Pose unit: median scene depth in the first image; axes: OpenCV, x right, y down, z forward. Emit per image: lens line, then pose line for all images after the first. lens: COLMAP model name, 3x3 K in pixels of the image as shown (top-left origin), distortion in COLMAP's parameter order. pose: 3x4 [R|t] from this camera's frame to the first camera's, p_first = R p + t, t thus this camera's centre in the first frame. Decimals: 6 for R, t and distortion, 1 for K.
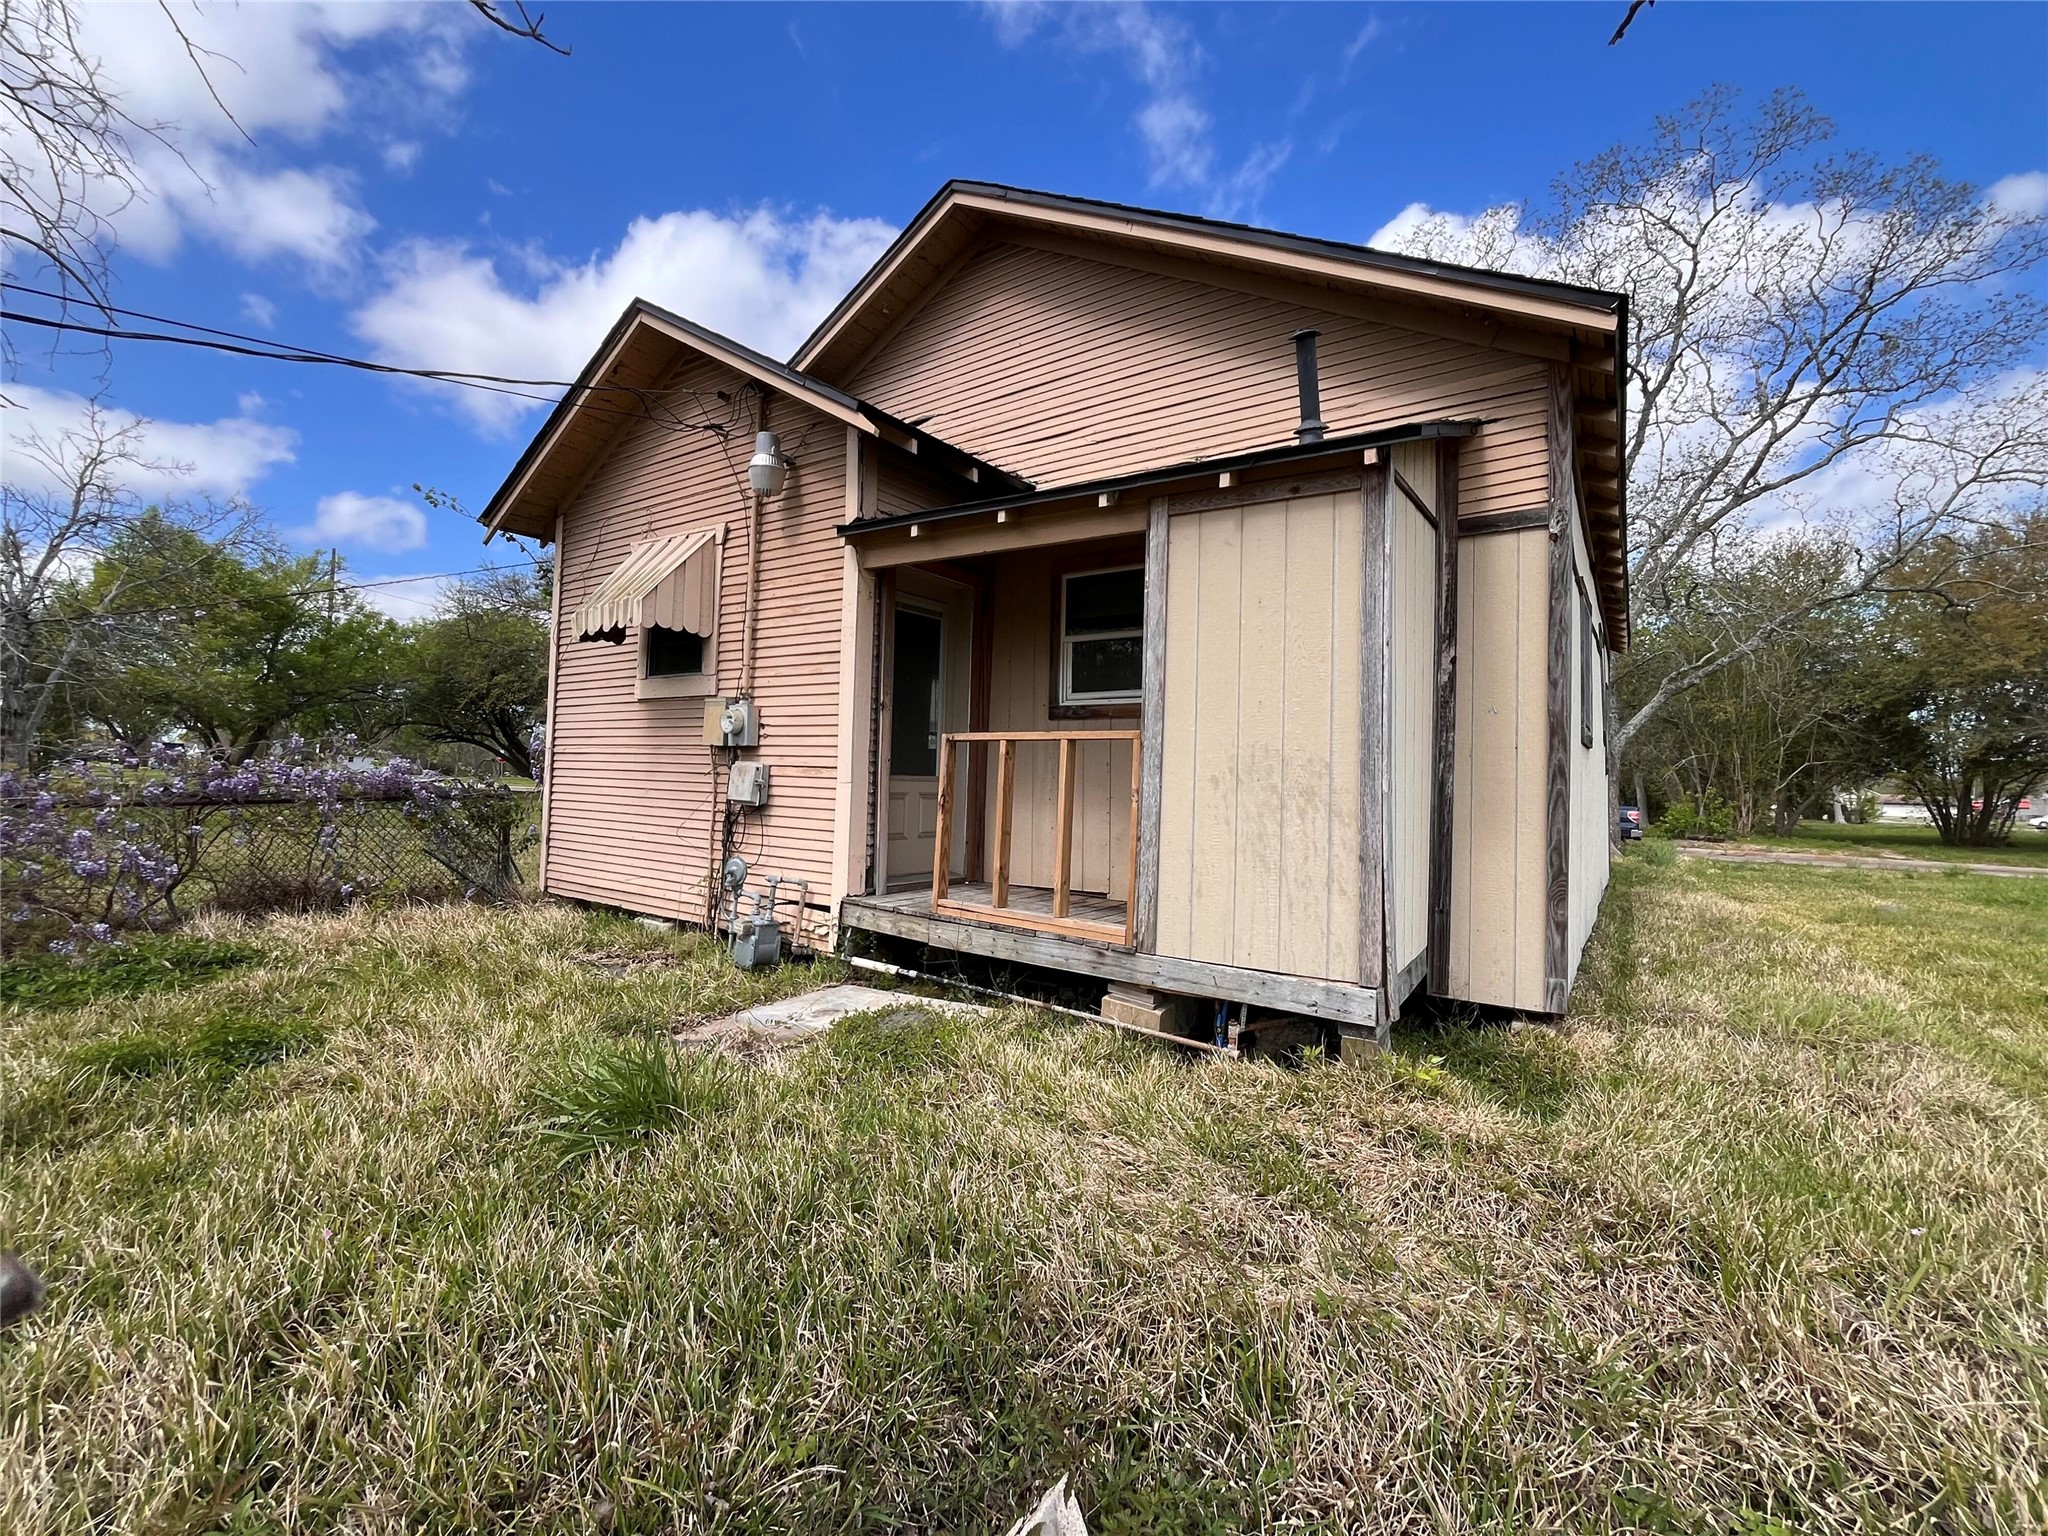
lens RADIAL K [[829.9, 0, 1024.6], [0, 829.9, 763.2], [0, 0, 1]] dist [-0.001488, 0.000005]
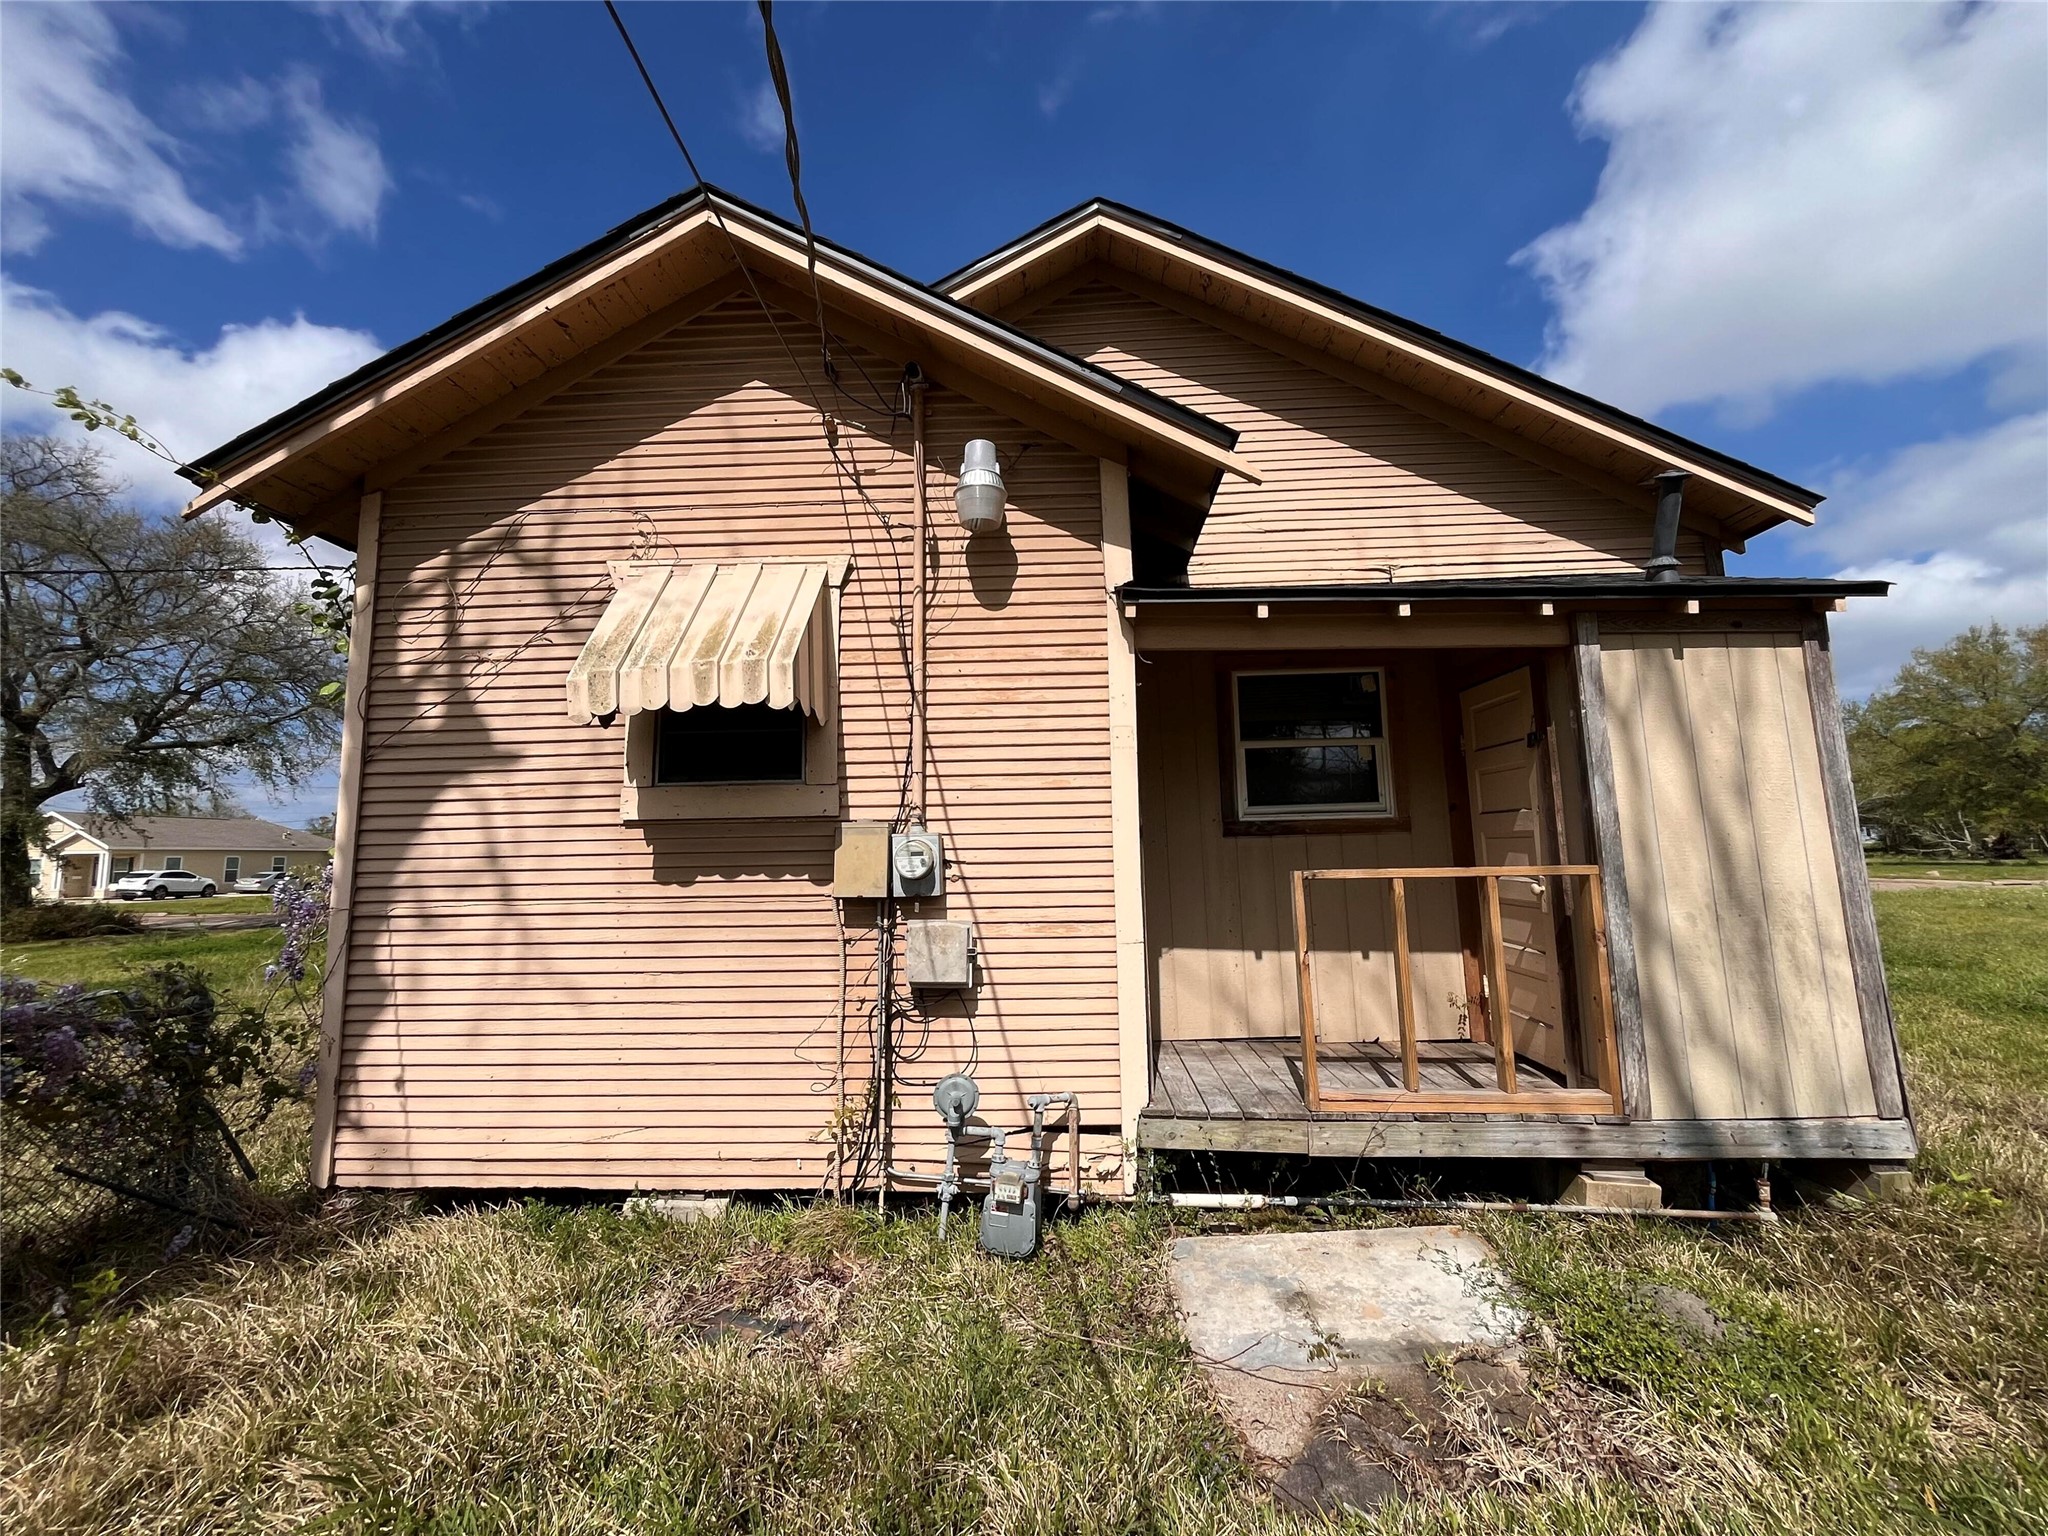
lens RADIAL K [[829.9, 0, 1024.6], [0, 829.9, 763.2], [0, 0, 1]] dist [-0.001488, 0.000005]
pose [[0.853545, 0.015175, 0.520797, -0.669761], [0.032534, 0.996073, -0.082344, -0.074336], [-0.520002, 0.087228, 0.849700, 0.428383]]
